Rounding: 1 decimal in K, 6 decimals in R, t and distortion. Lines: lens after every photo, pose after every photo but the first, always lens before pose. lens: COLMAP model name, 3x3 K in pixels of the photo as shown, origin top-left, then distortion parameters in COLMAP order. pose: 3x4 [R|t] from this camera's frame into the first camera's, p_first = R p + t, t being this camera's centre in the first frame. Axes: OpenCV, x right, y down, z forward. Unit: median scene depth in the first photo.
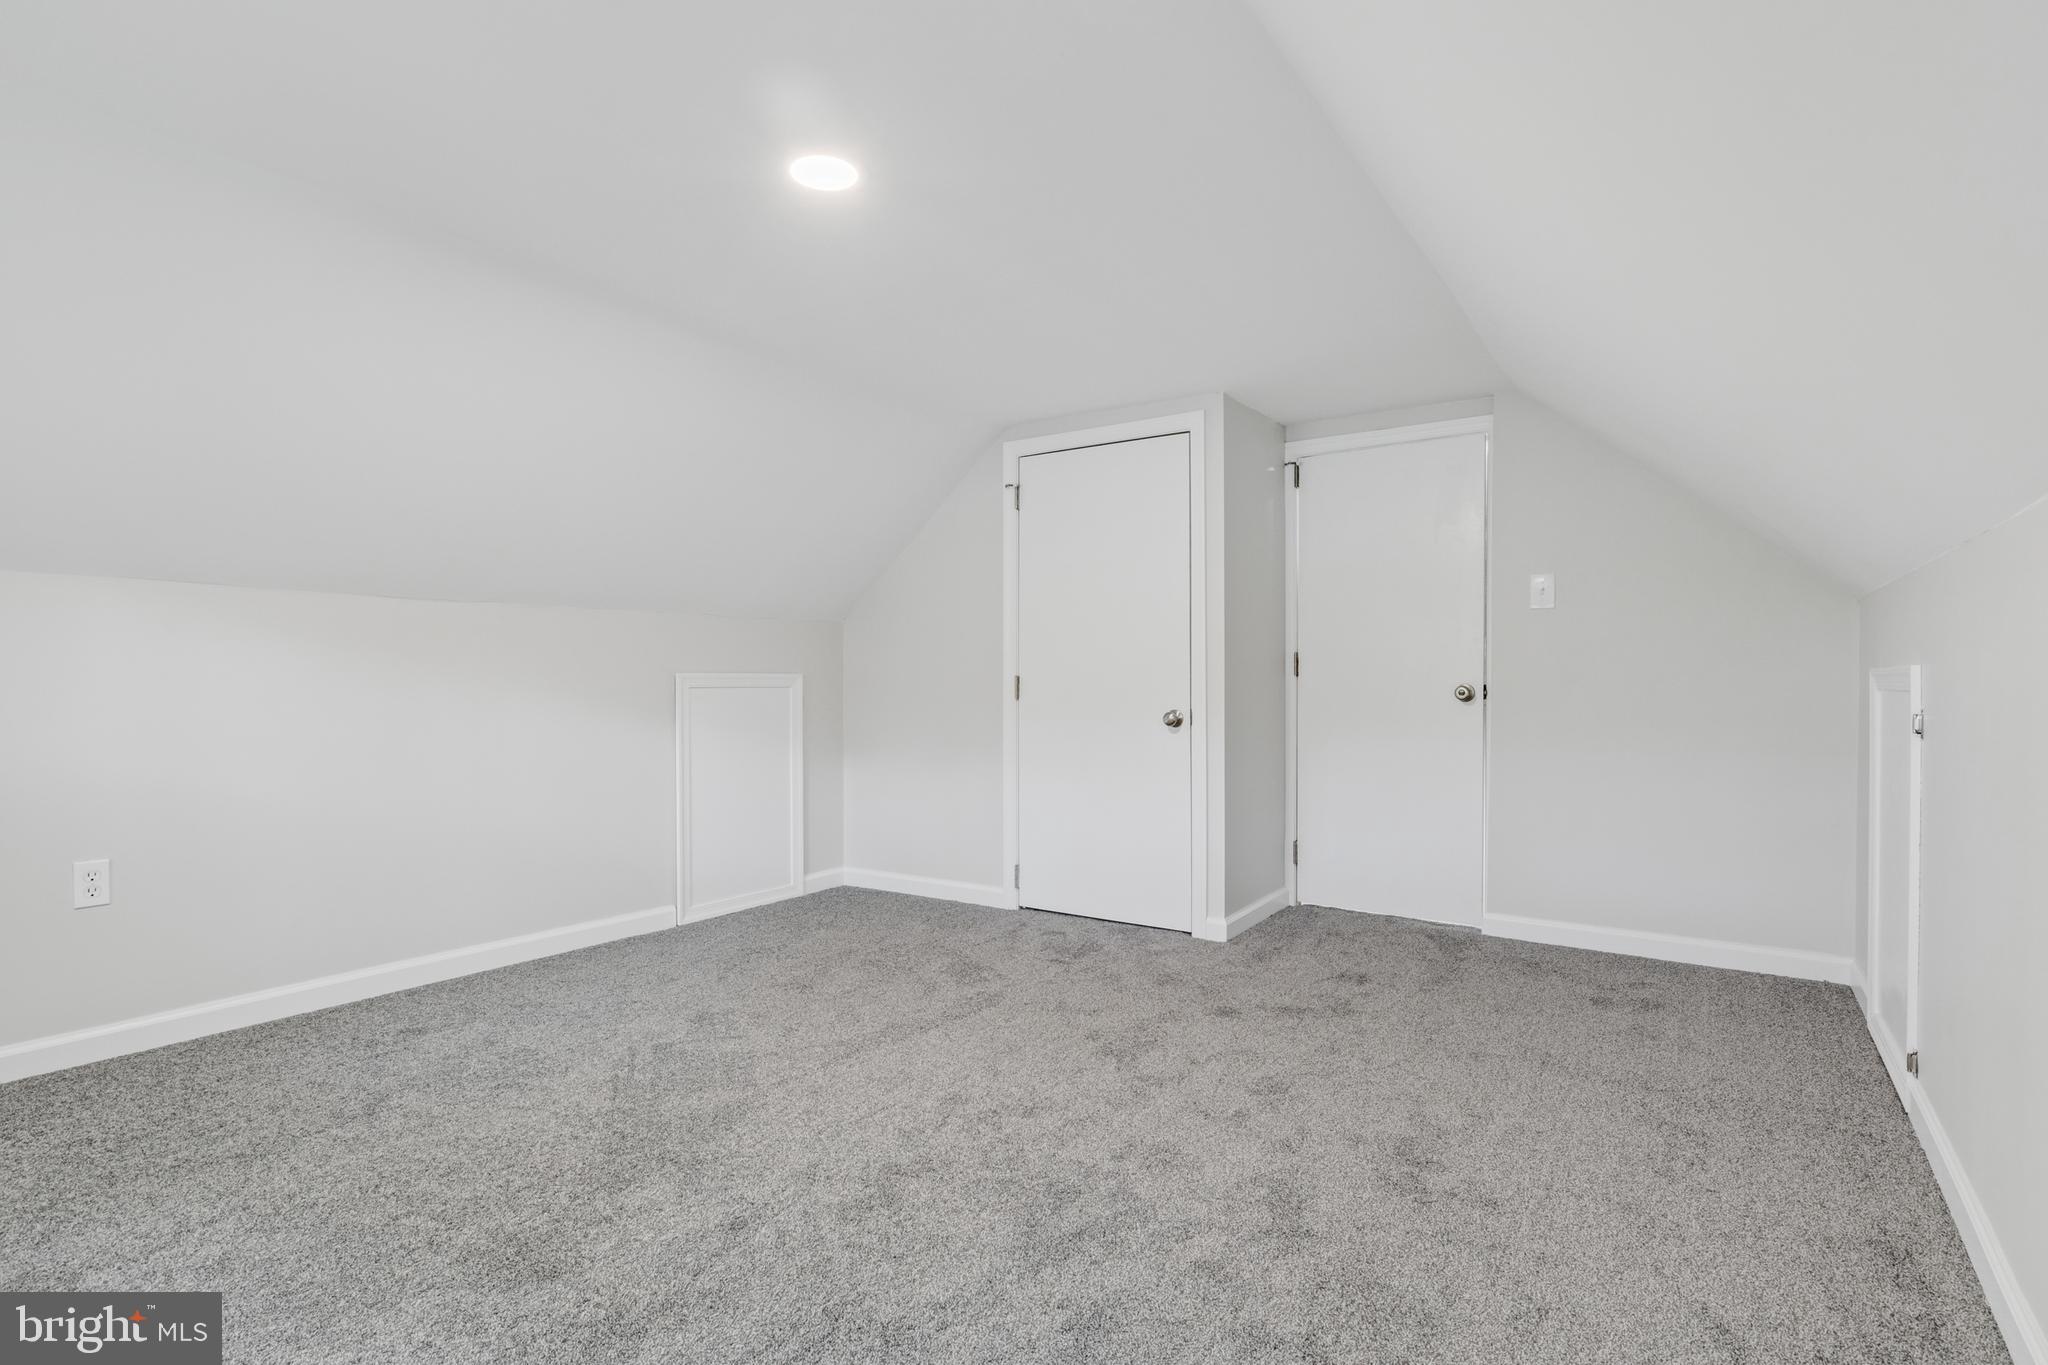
lens RADIAL K [[1020.4, 0, 1023.6], [0, 1020.4, 678.7], [0, 0, 1]] dist [-0.010869, -0.001314]
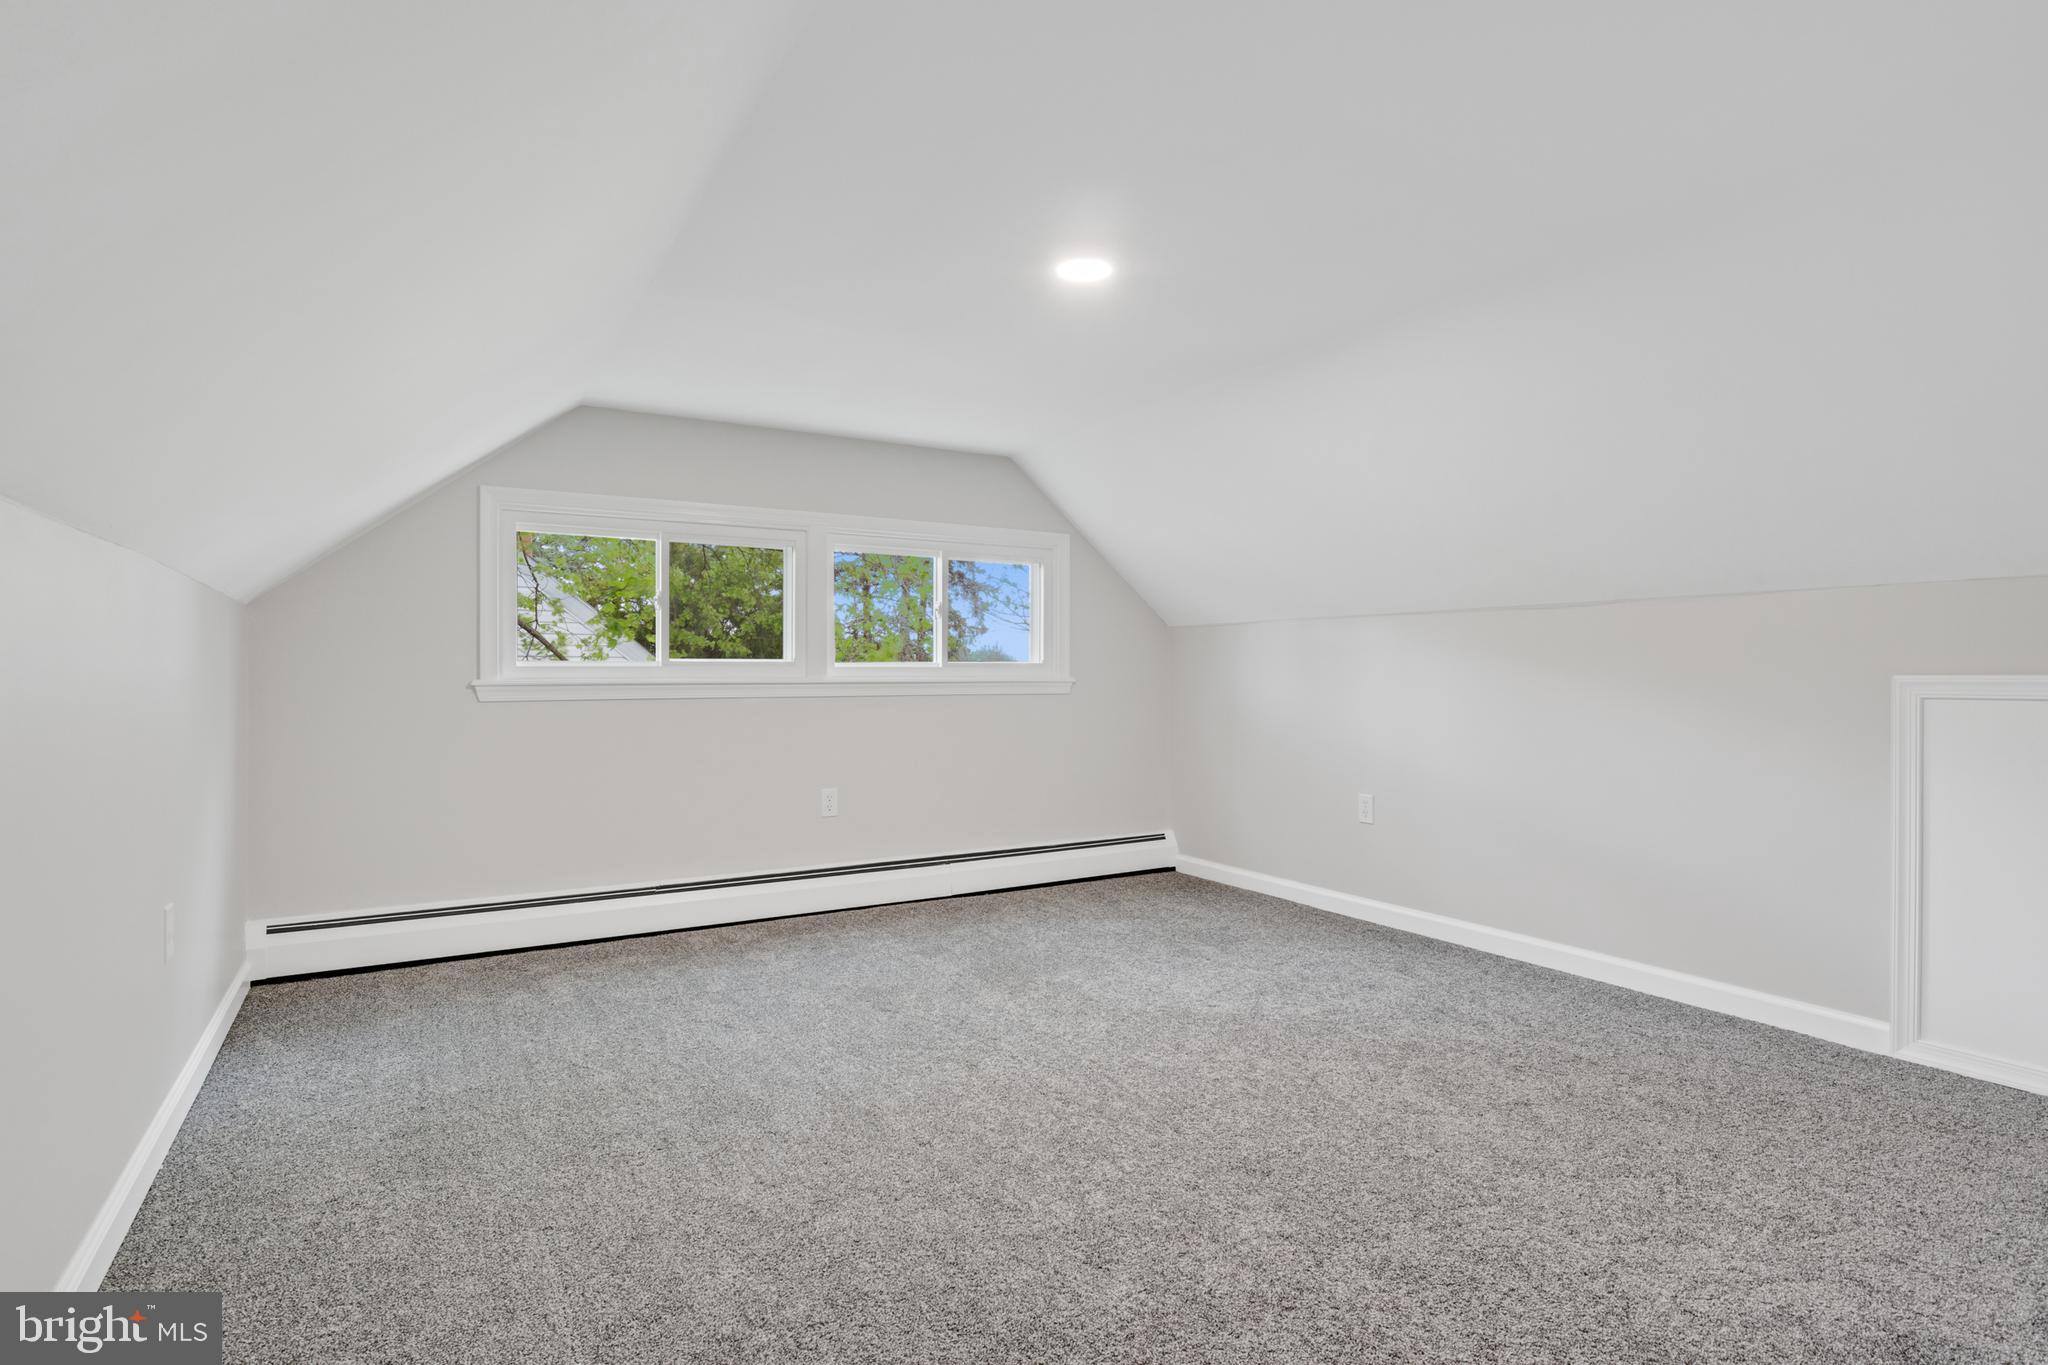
lens RADIAL K [[1020.4, 0, 1023.6], [0, 1020.4, 678.7], [0, 0, 1]] dist [-0.010869, -0.001314]
pose [[-0.424869, 0.003841, -0.905247, 0.623953], [0.002480, 0.999992, 0.003079, -0.008371], [0.905252, -0.000937, -0.424875, 0.964345]]
